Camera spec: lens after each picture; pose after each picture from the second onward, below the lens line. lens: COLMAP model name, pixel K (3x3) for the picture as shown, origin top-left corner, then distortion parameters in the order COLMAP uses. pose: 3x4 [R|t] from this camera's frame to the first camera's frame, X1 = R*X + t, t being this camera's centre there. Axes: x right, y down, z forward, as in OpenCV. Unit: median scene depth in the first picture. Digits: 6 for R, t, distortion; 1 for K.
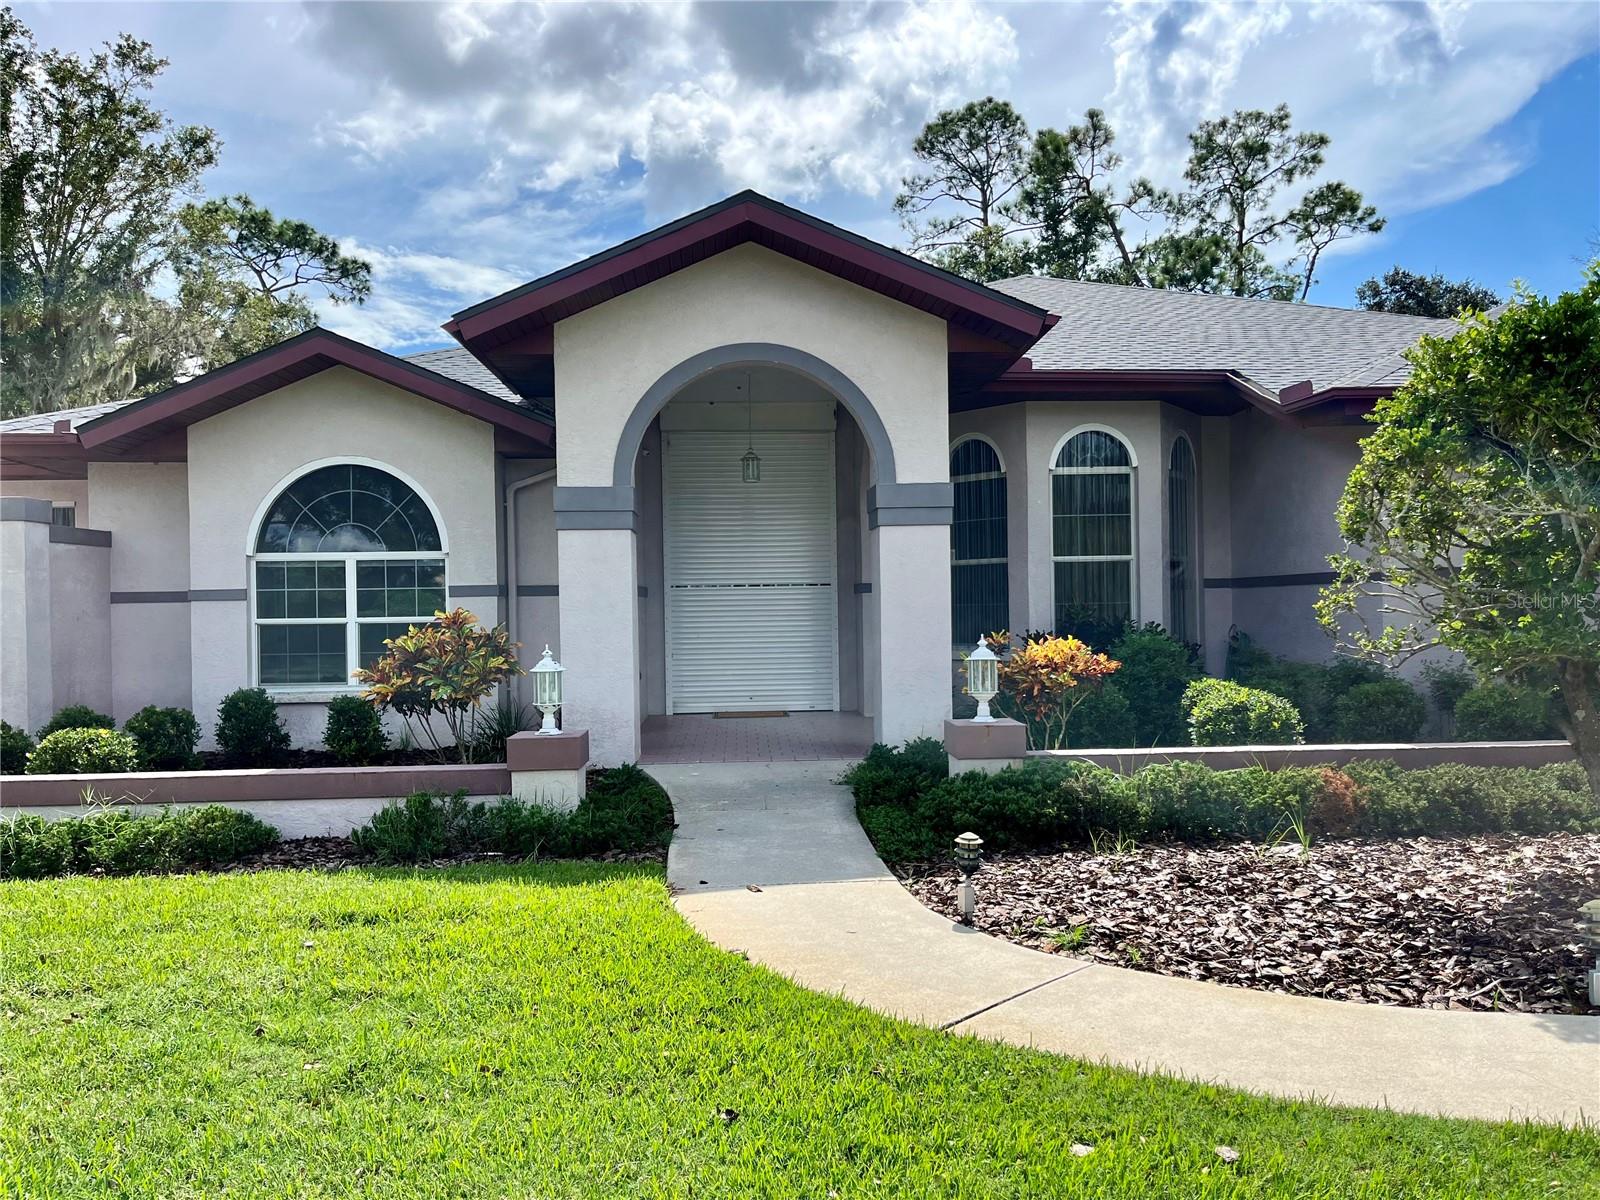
lens RADIAL K [[1208.4, 0, 800.0], [0, 1208.4, 600.0], [0, 0, 1]] dist [0.076616, -0.071332]
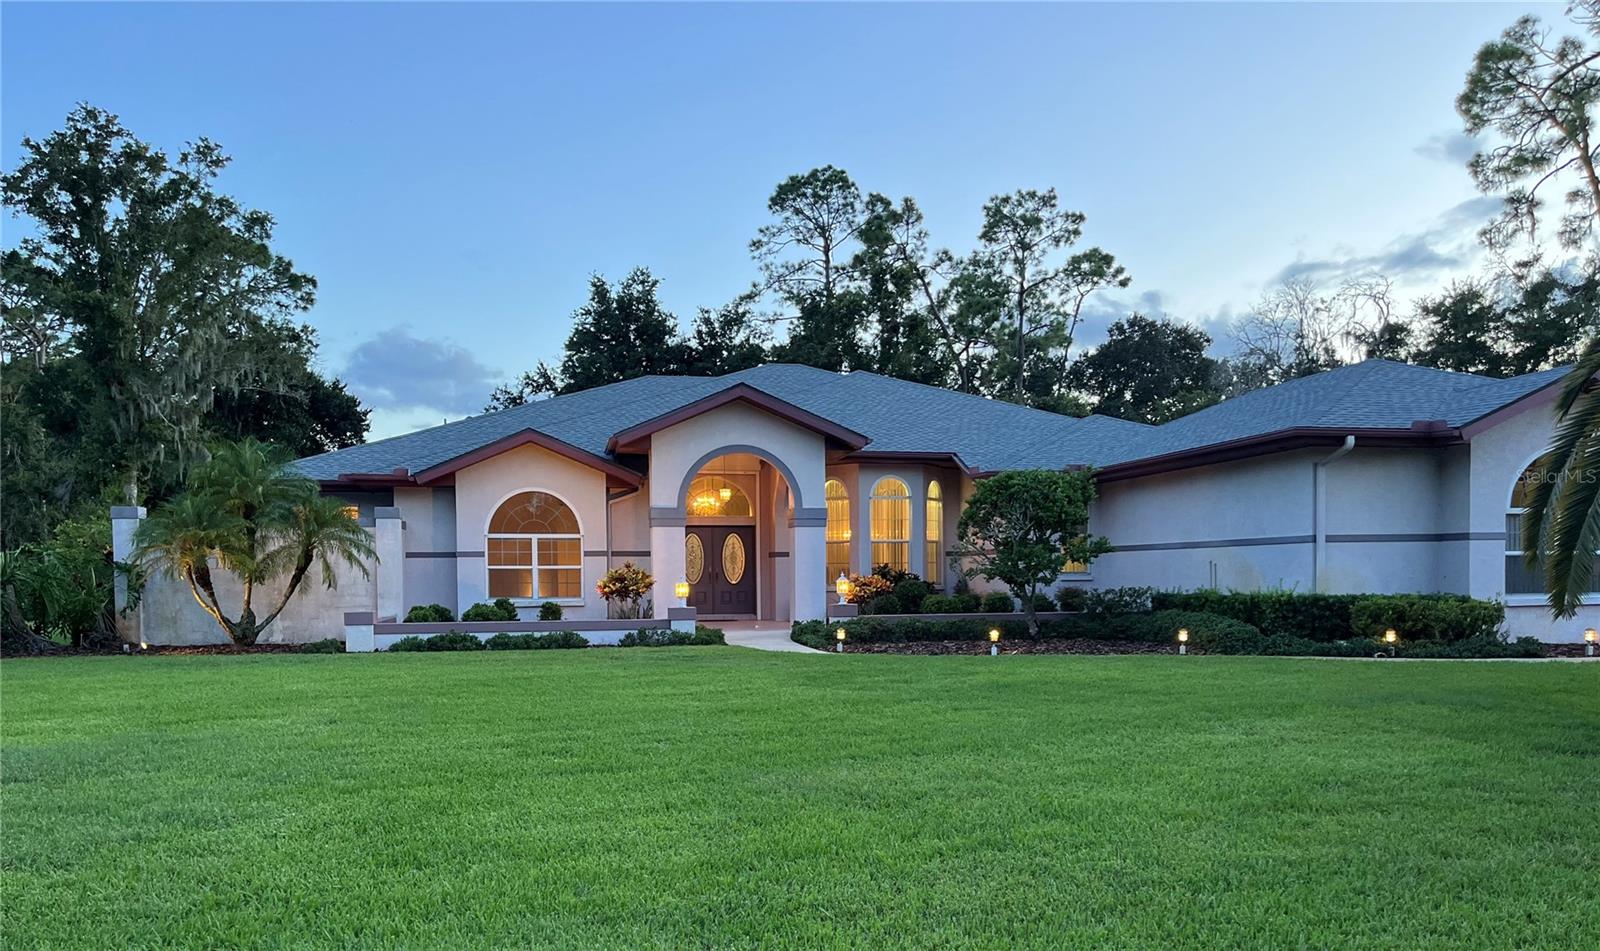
lens RADIAL K [[1227.8, 0, 802.3], [0, 1227.8, 420.8], [0, 0, 1]] dist [0.055072, 0.000118]
pose [[0.989928, 0.029906, 0.138379, -0.154931], [-0.012786, 0.992326, -0.122986, 0.015159], [-0.140995, 0.119978, 0.982713, -0.807413]]
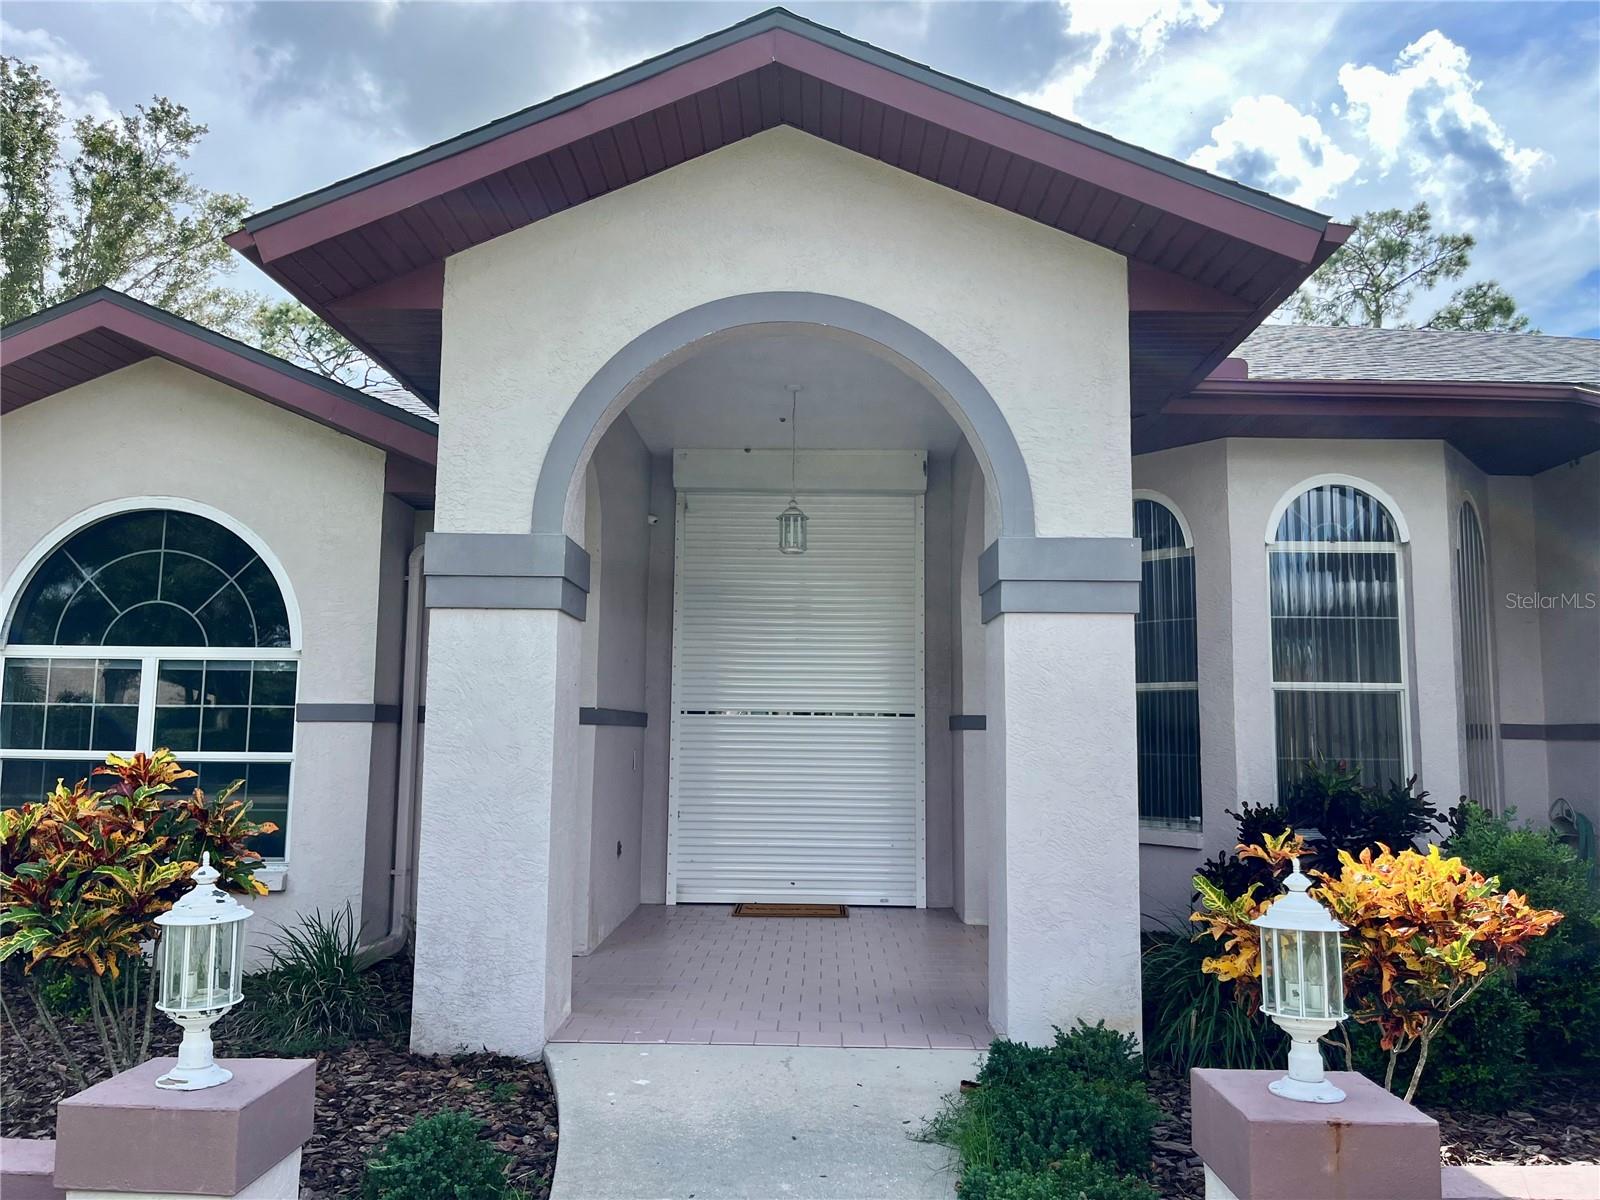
lens RADIAL K [[1208.4, 0, 800.0], [0, 1208.4, 600.0], [0, 0, 1]] dist [0.076616, -0.071332]
pose [[0.997145, 0.019683, -0.072894, 0.009459], [-0.027183, 0.994271, -0.103371, -0.005478], [0.070442, 0.105057, 0.991968, 0.318635]]
